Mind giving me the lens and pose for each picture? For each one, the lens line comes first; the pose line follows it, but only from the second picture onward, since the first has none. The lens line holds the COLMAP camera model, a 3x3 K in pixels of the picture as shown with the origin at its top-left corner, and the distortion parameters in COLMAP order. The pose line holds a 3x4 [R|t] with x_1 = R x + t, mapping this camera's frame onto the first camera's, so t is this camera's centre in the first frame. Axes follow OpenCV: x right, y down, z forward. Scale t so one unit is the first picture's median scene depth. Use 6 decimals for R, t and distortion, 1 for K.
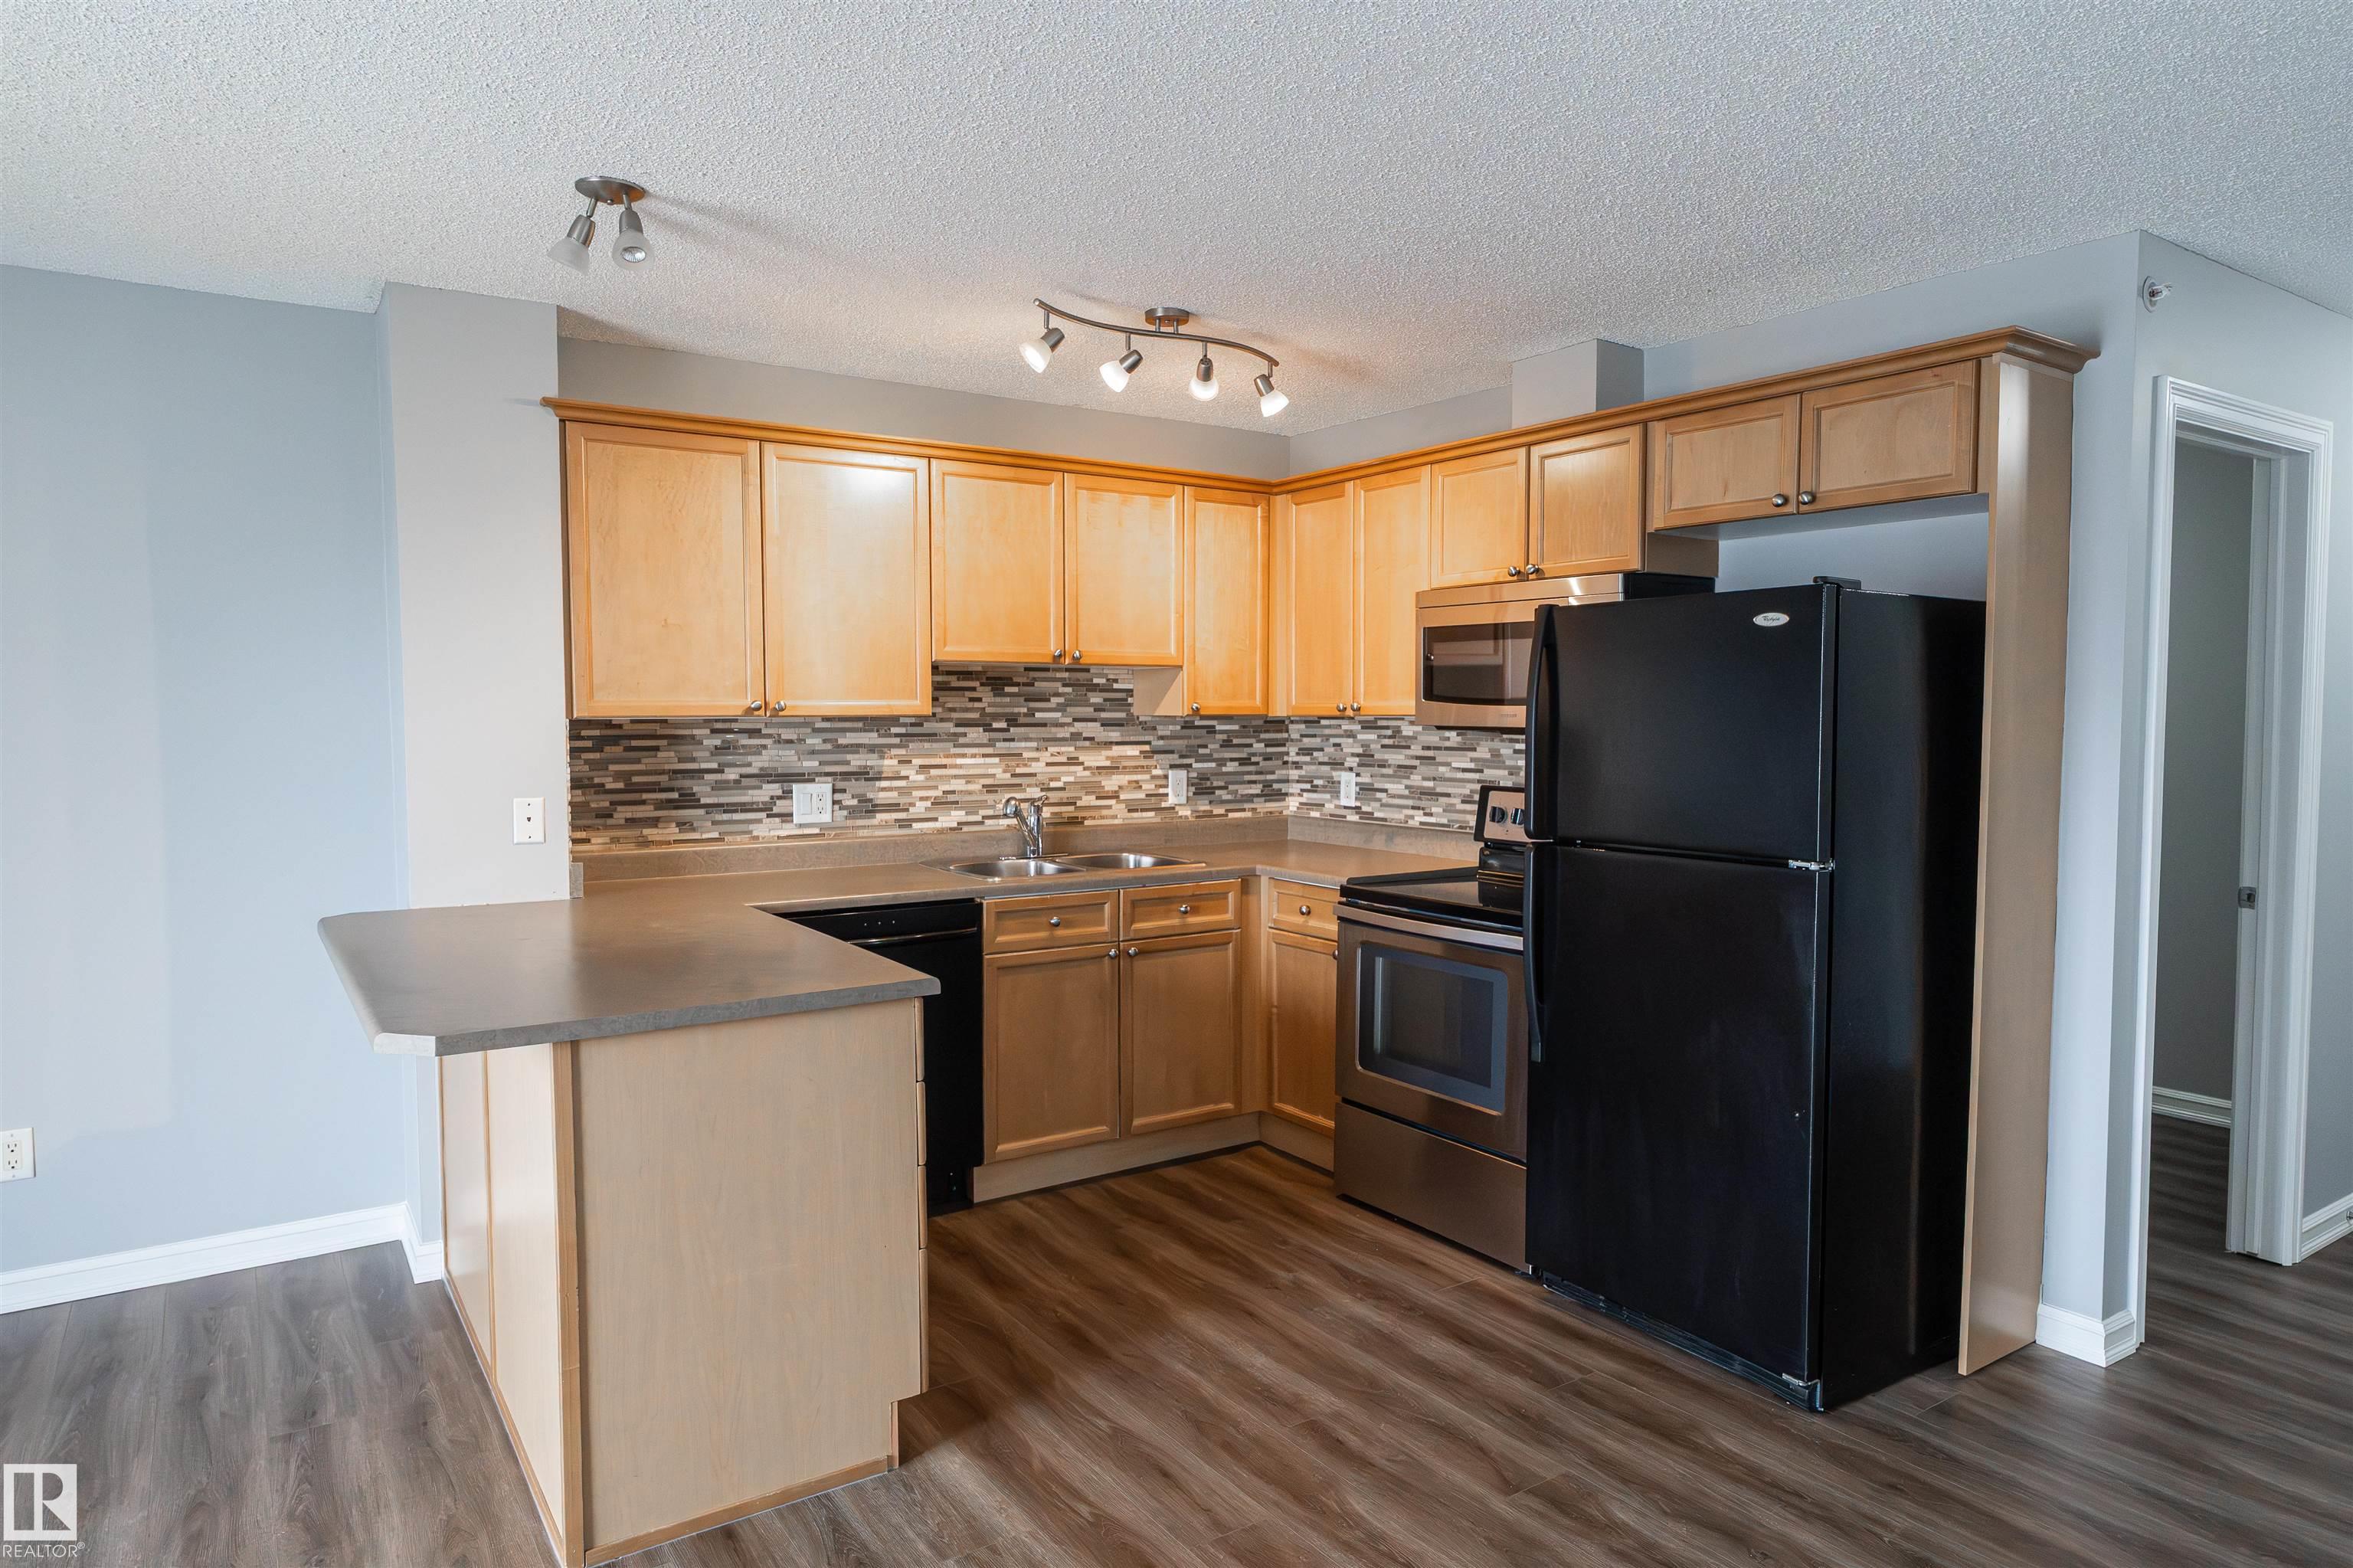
lens RADIAL K [[1436.7, 0, 1176.5], [0, 1436.7, 784.0], [0, 0, 1]] dist [-0.003463, -0.000943]
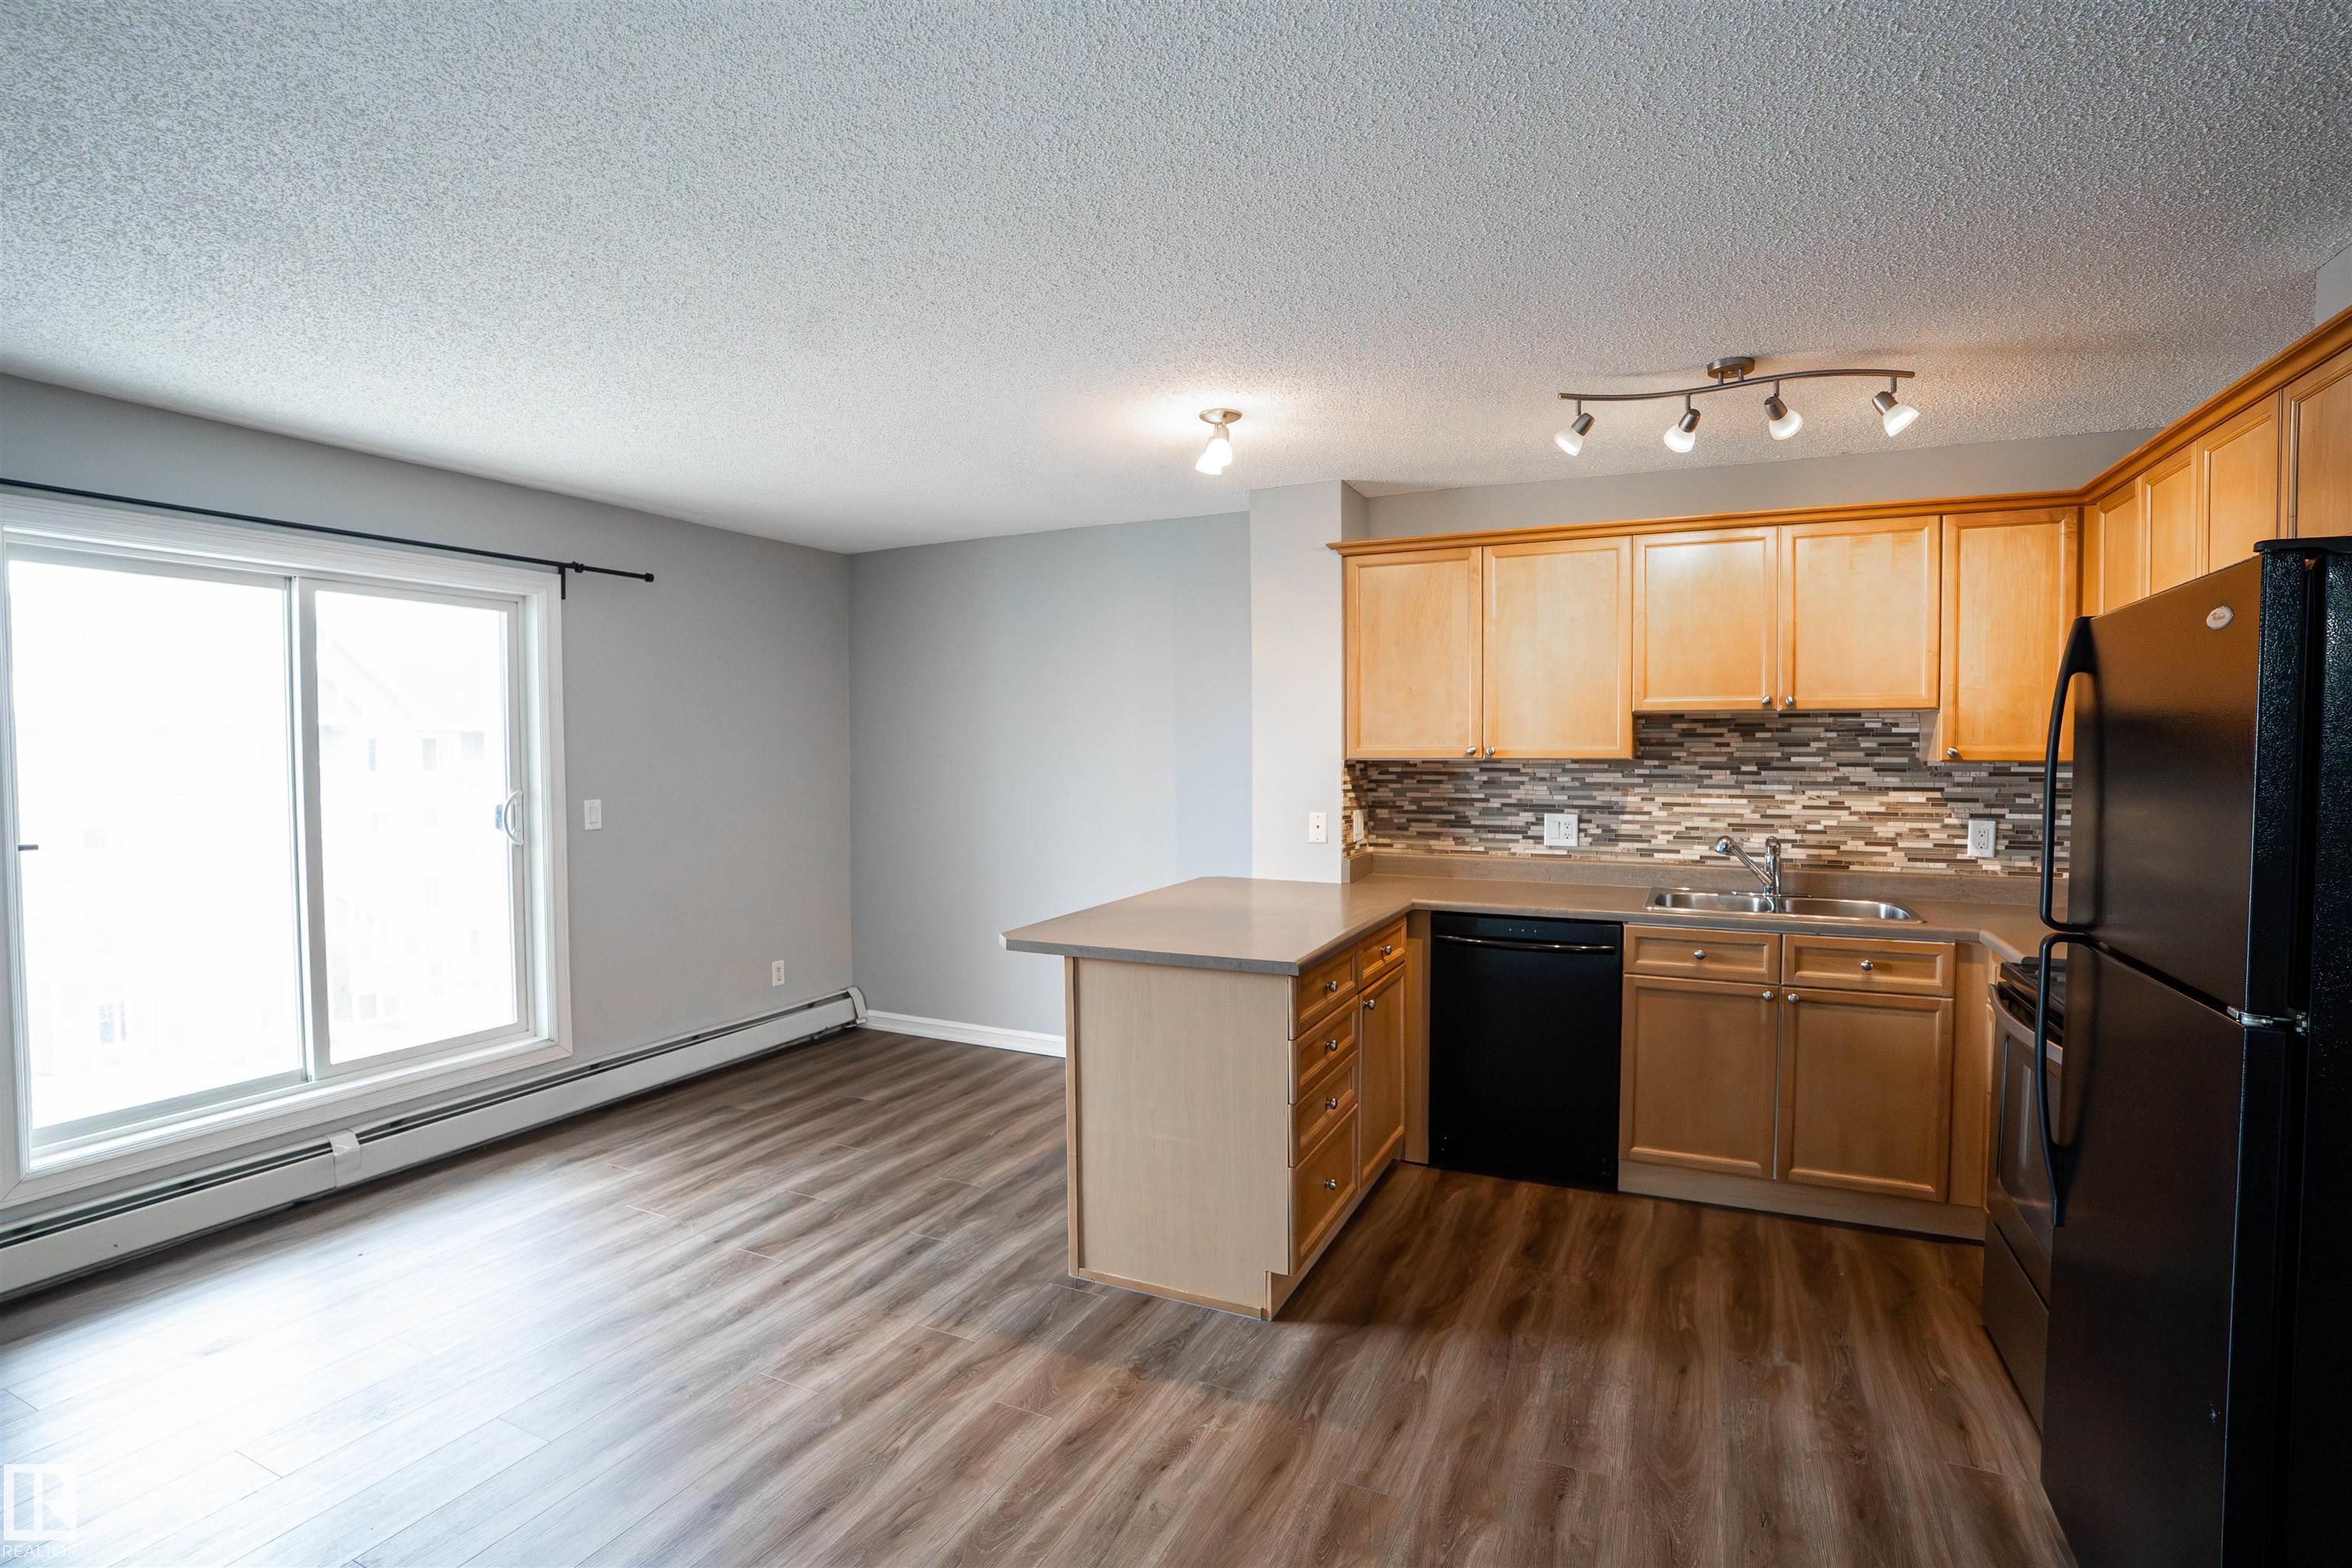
lens RADIAL K [[1099.6, 0, 1176.0], [0, 1099.6, 784.0], [0, 0, 1]] dist [-0.074573, 0.025304]
pose [[0.503043, 0.026331, -0.863860, 0.381314], [-0.044585, 0.998996, 0.004488, -0.015113], [0.863110, 0.036258, 0.503712, 0.245815]]
